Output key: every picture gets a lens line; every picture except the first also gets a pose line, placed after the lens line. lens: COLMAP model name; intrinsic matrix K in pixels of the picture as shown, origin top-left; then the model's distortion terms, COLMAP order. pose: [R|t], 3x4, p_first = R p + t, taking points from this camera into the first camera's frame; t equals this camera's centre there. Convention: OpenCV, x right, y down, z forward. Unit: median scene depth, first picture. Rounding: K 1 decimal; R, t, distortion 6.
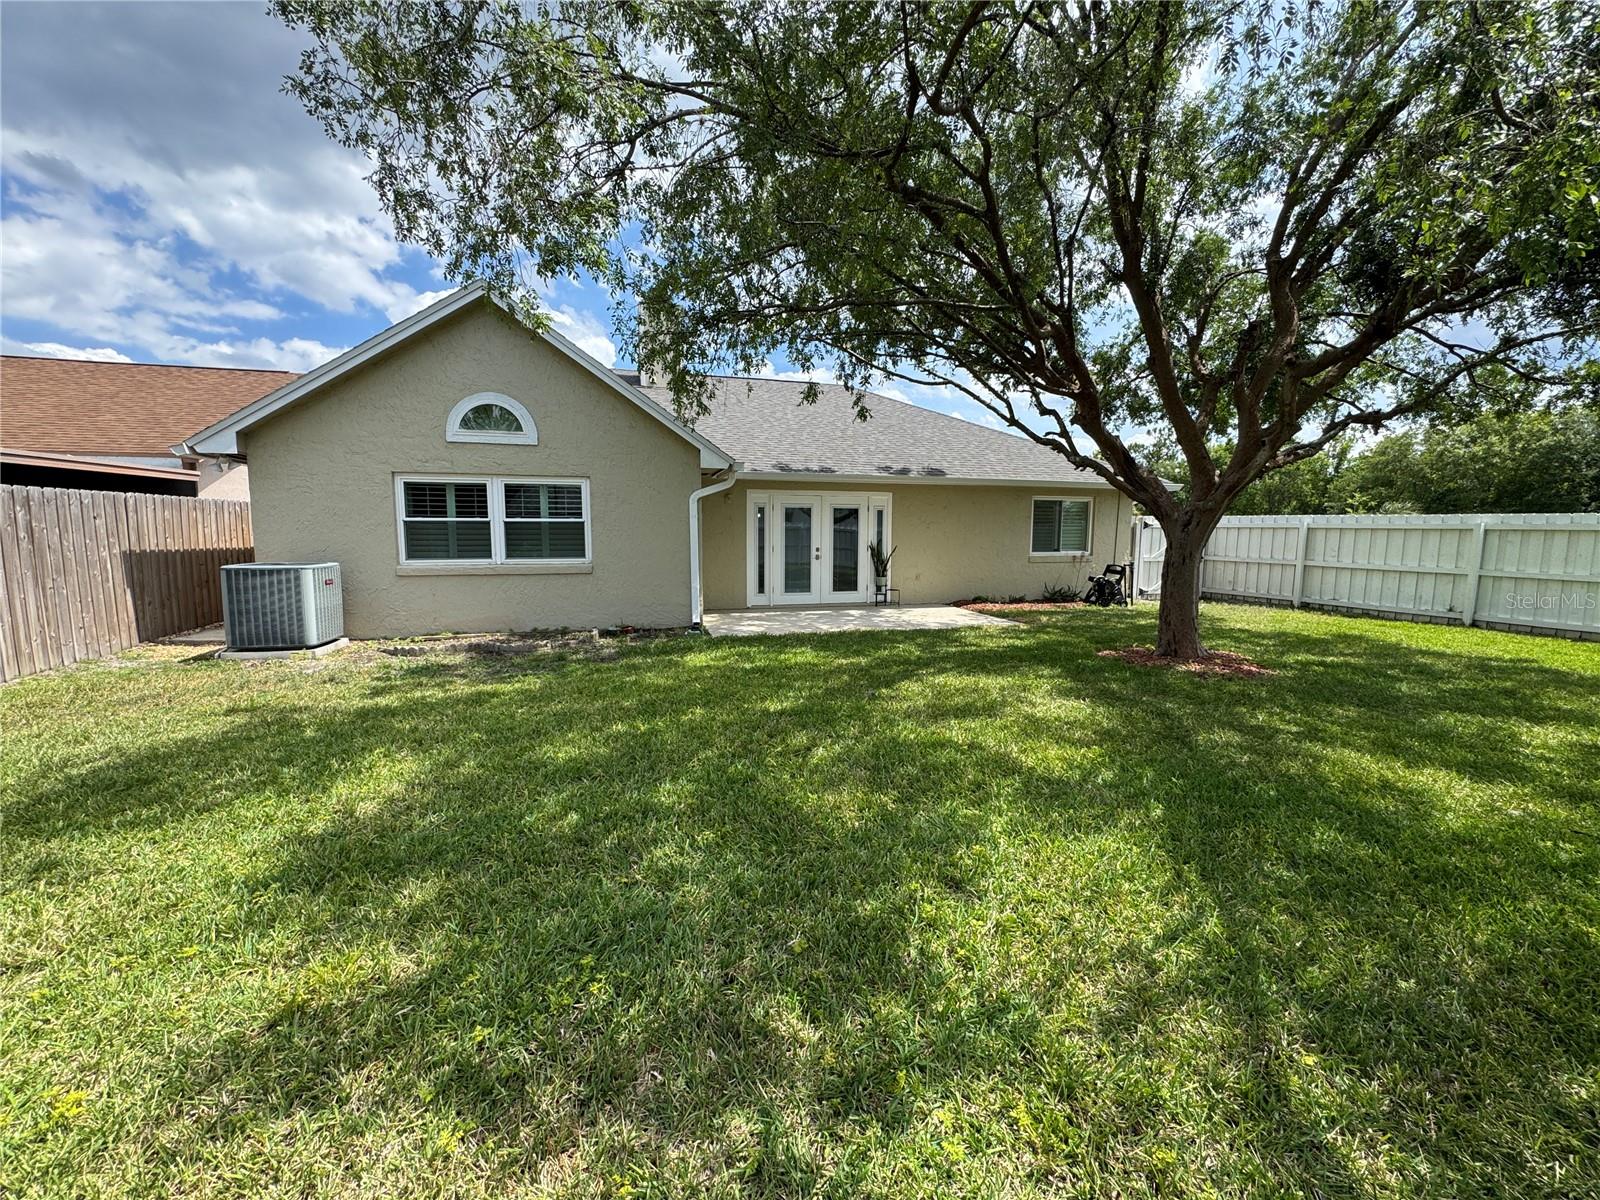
lens RADIAL K [[638.3, 0, 800.3], [0, 638.3, 607.2], [0, 0, 1]] dist [-0.009213, -0.000122]
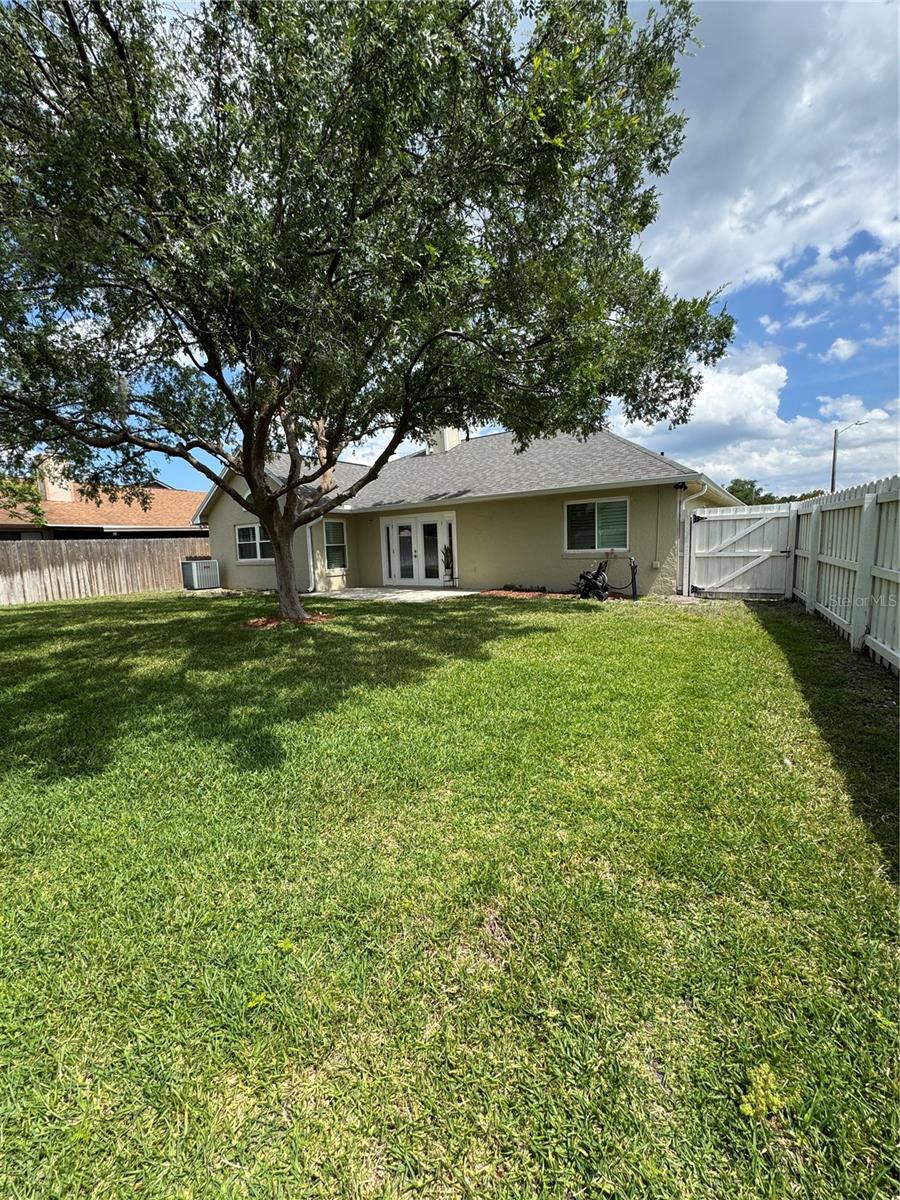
lens RADIAL K [[478.7, 0, 450.1], [0, 478.7, 601.2], [0, 0, 1]] dist [-0.009213, -0.000122]
pose [[0.655231, 0.069149, -0.752258, 0.972013], [-0.041430, 0.997592, 0.055614, -0.036250], [0.754292, -0.005274, 0.656518, 0.287566]]
